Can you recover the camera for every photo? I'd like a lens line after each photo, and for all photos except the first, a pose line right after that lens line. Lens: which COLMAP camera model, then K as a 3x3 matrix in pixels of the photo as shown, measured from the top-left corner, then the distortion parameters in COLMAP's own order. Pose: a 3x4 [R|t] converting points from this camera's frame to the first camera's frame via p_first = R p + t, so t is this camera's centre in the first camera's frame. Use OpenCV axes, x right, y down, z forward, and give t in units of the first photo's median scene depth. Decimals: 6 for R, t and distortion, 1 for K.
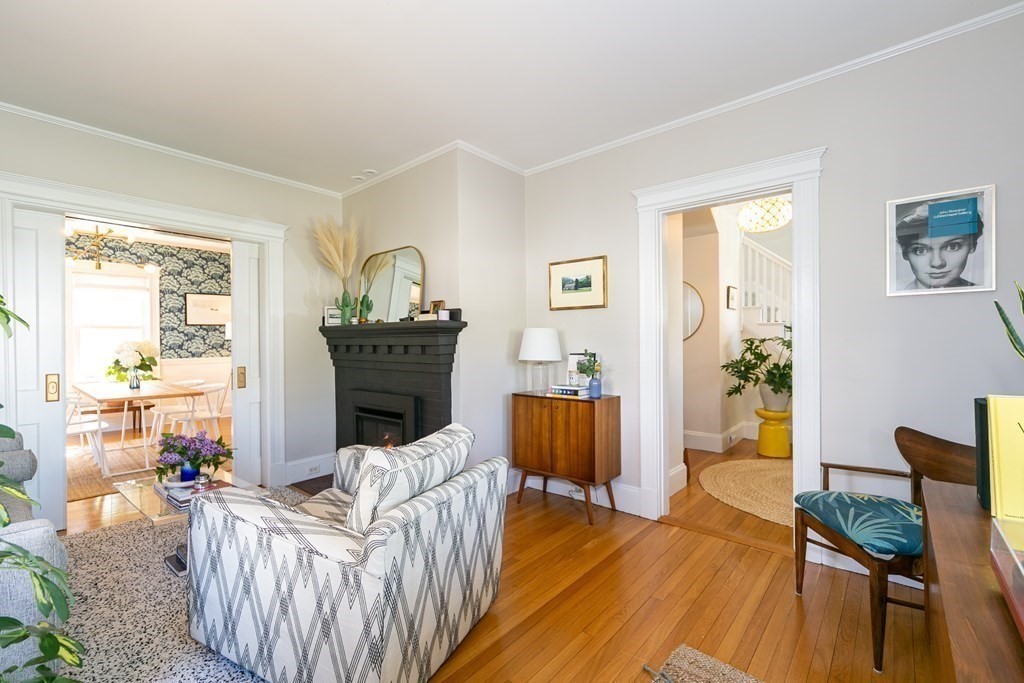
lens RADIAL K [[444.3, 0, 506.7], [0, 444.3, 347.4], [0, 0, 1]] dist [0.002251, 0.000075]
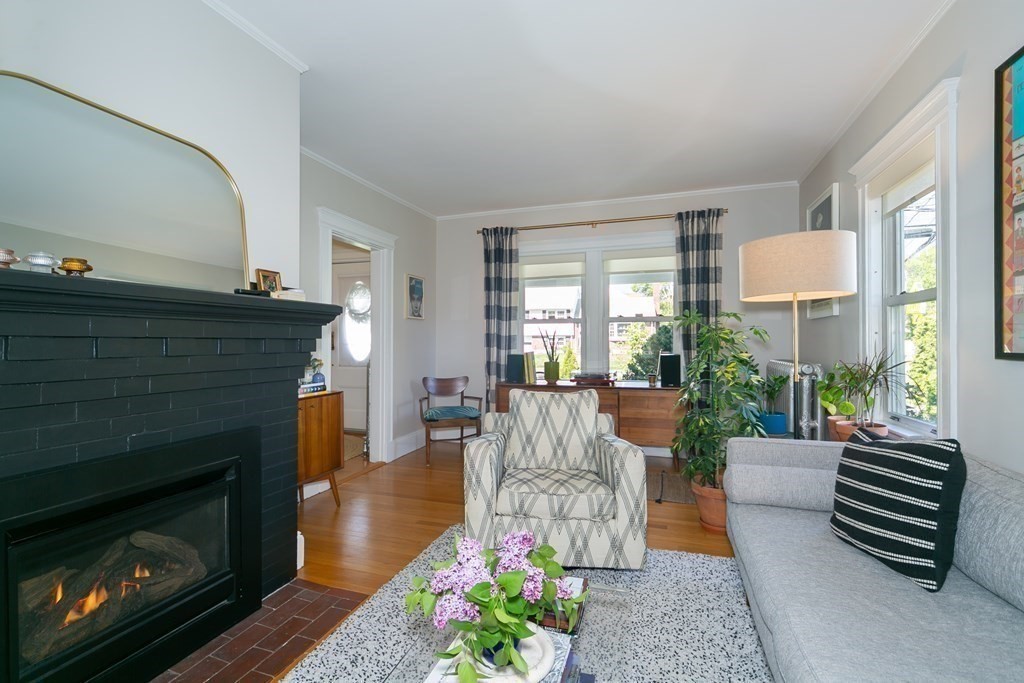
lens RADIAL K [[444.3, 0, 511.4], [0, 444.3, 340.6], [0, 0, 1]] dist [0.002251, 0.000075]
pose [[-0.380271, 0.009426, 0.924827, -1.079204], [0.014332, 0.999888, -0.004298, 0.005780], [-0.924764, 0.011620, -0.380363, 1.130664]]
